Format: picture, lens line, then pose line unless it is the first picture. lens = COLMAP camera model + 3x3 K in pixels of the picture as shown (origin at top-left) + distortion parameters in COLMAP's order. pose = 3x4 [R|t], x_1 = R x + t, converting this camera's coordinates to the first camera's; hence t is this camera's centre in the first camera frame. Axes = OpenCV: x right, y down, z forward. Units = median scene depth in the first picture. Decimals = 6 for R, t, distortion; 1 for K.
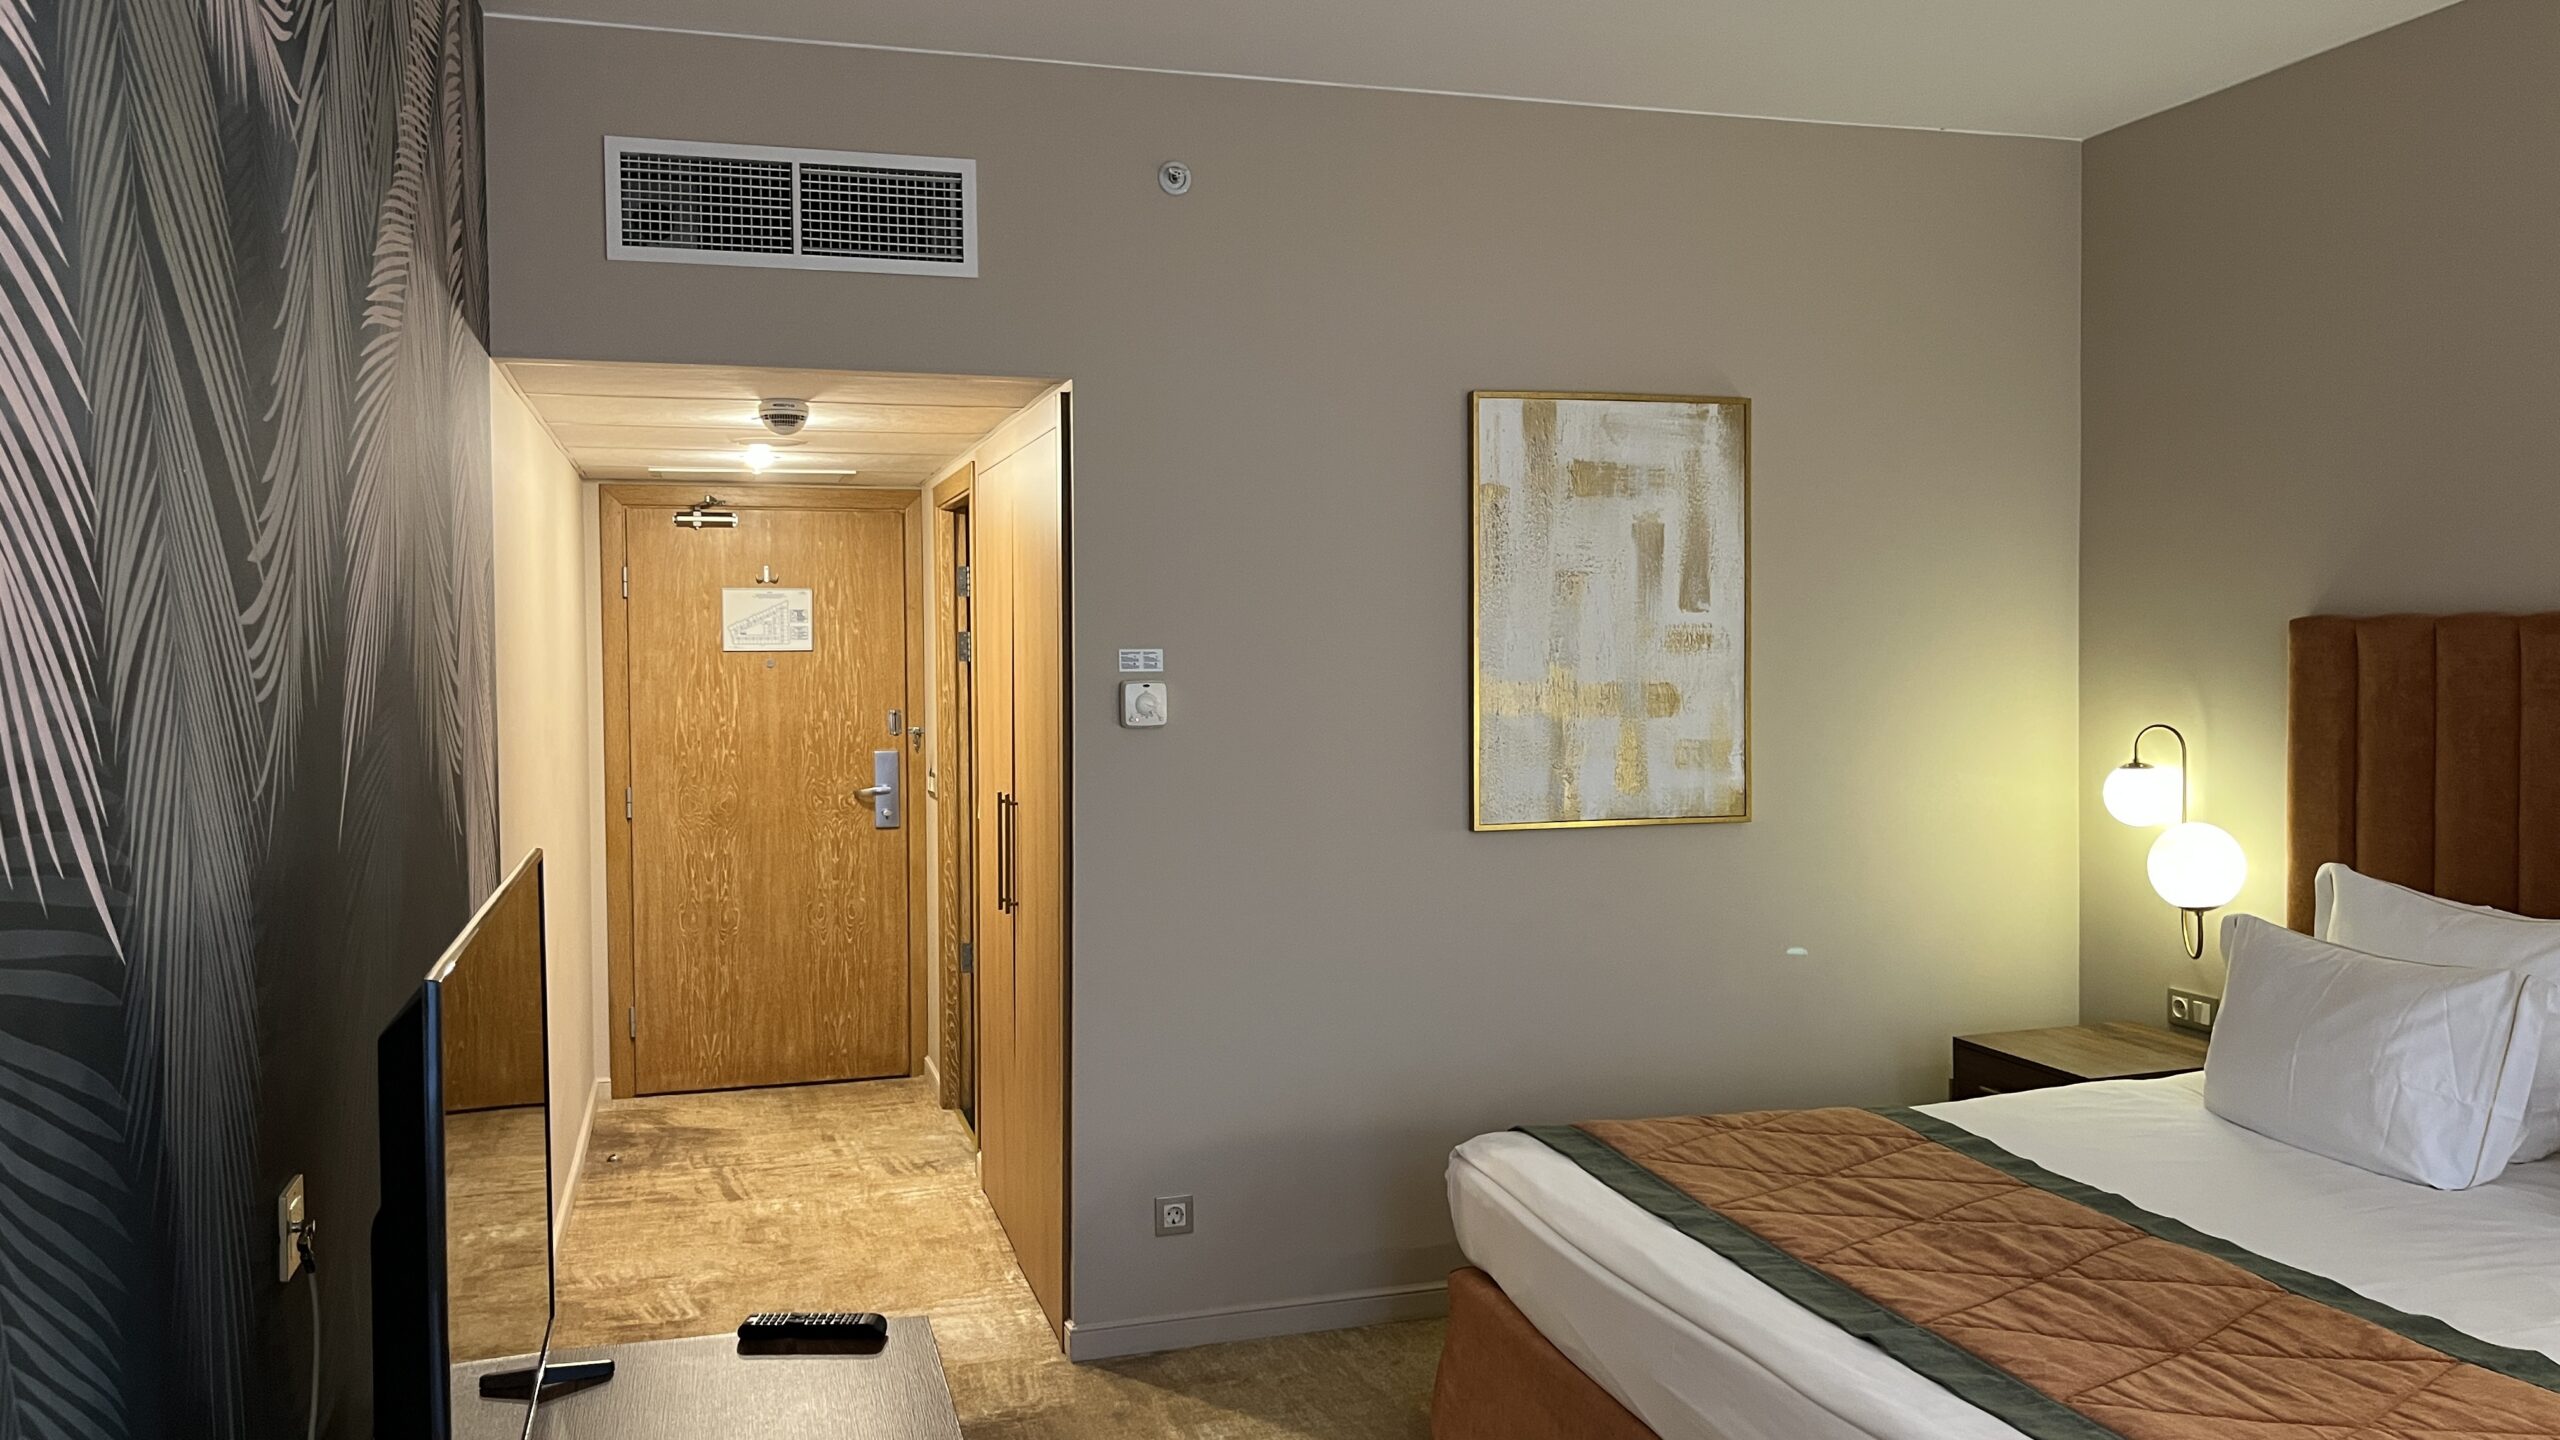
lens RADIAL K [[1943.1, 0, 1261.7], [0, 1943.1, 700.5], [0, 0, 1]] dist [0.073078, -0.103463]
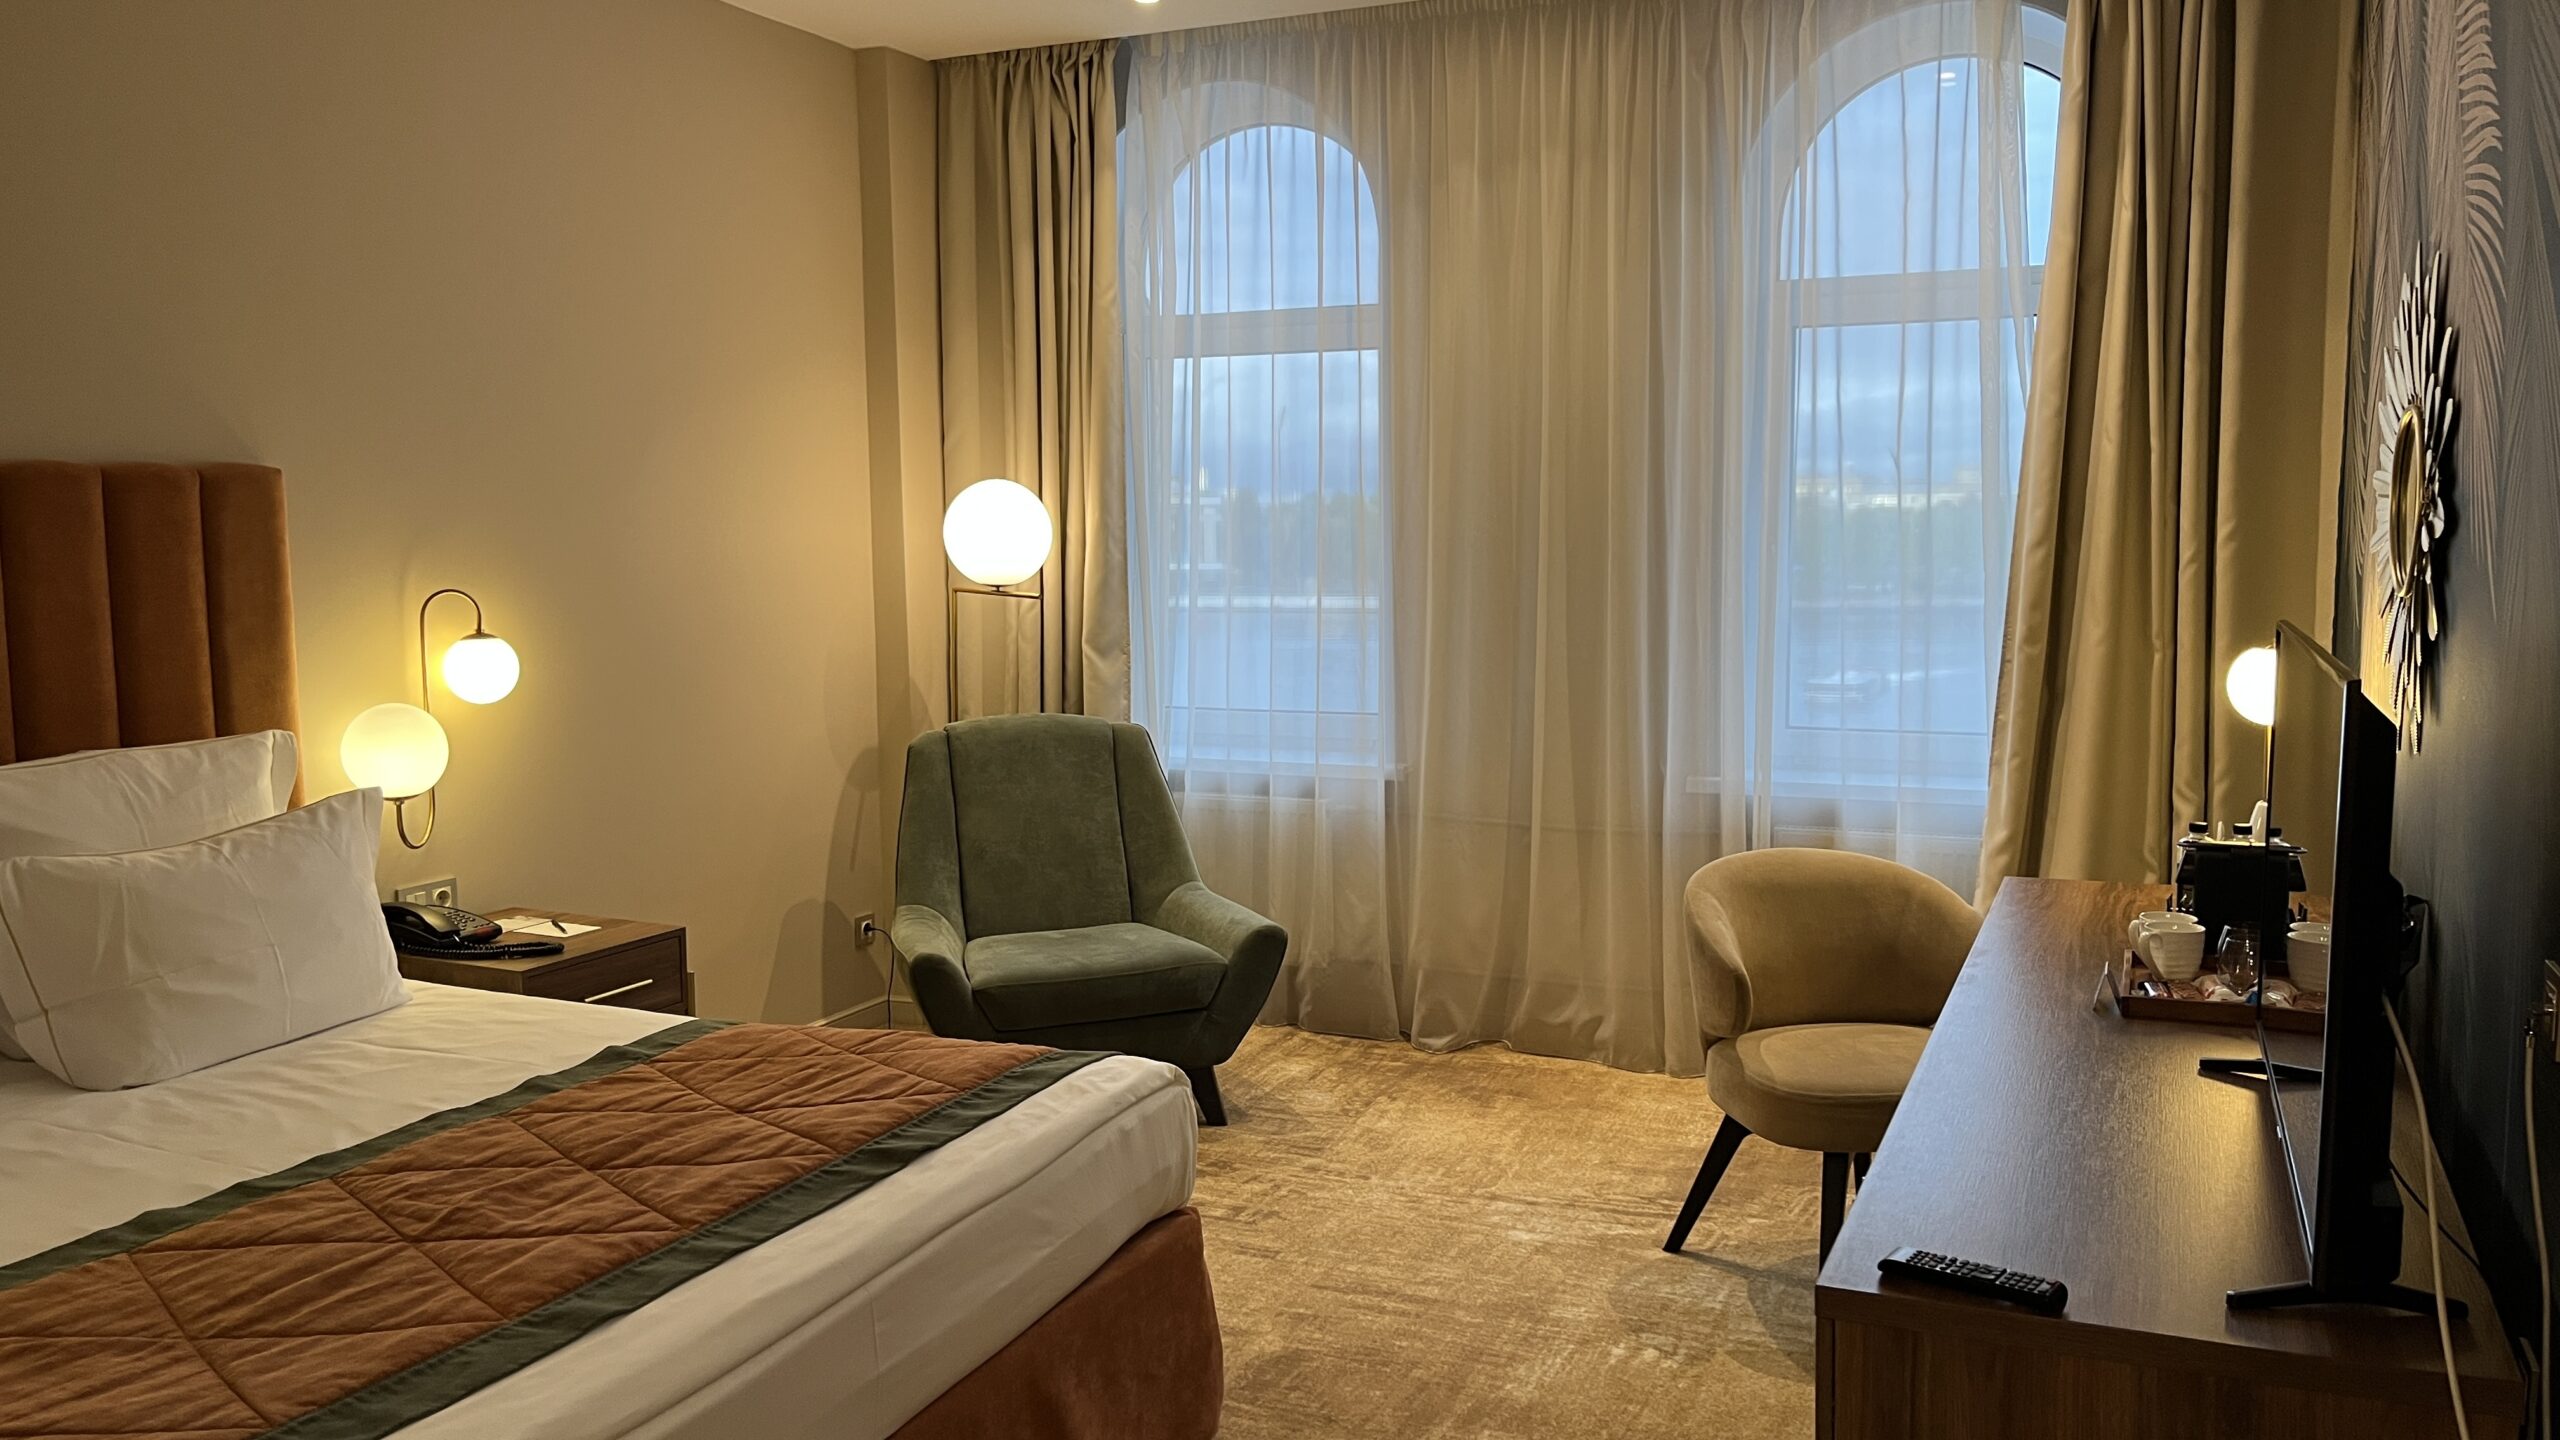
lens RADIAL K [[1943.1, 0, 1284.9], [0, 1943.1, 730.9], [0, 0, 1]] dist [0.073078, -0.103463]
pose [[-0.770369, -0.053129, 0.635381, -0.283806], [0.036189, 0.991272, 0.126766, -0.008960], [-0.636571, 0.120650, -0.761722, 0.977657]]
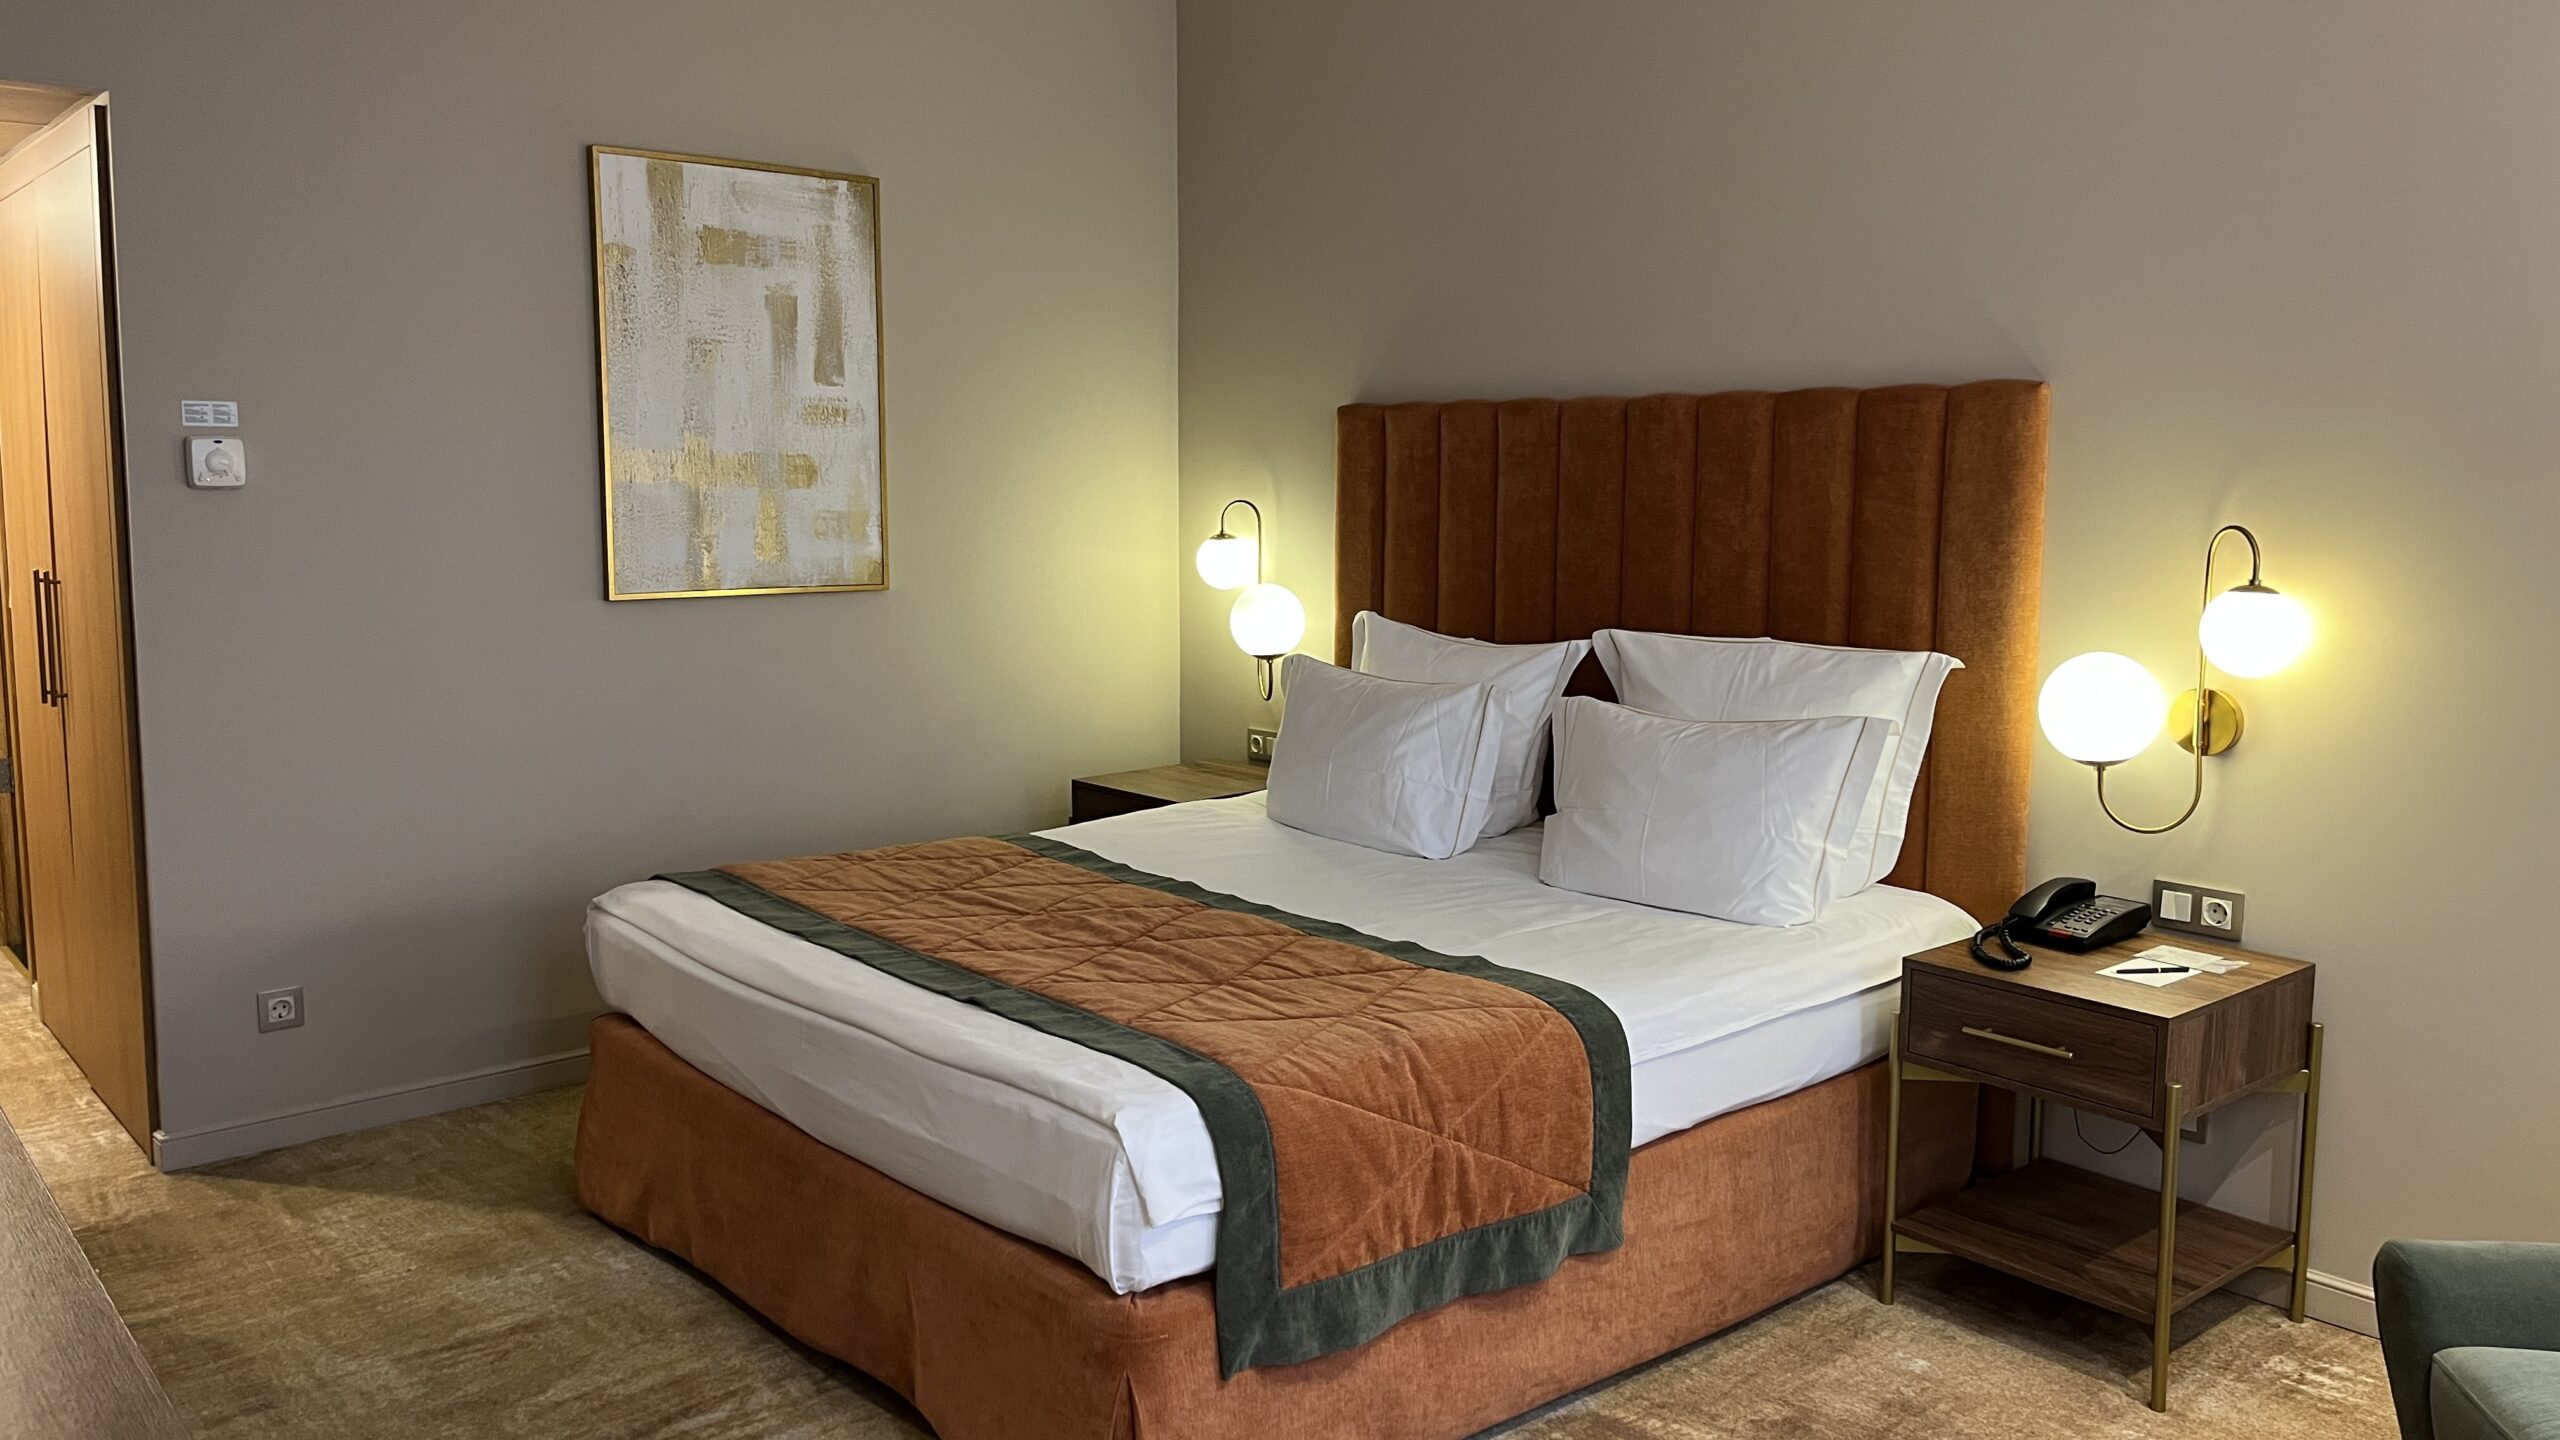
lens RADIAL K [[1943.1, 0, 1302.3], [0, 1943.1, 706.9], [0, 0, 1]] dist [0.073078, -0.103463]
pose [[0.905861, -0.037910, 0.421874, 0.006748], [-0.001209, 0.995751, 0.092075, 0.030297], [-0.423572, -0.083918, 0.901967, -0.054092]]
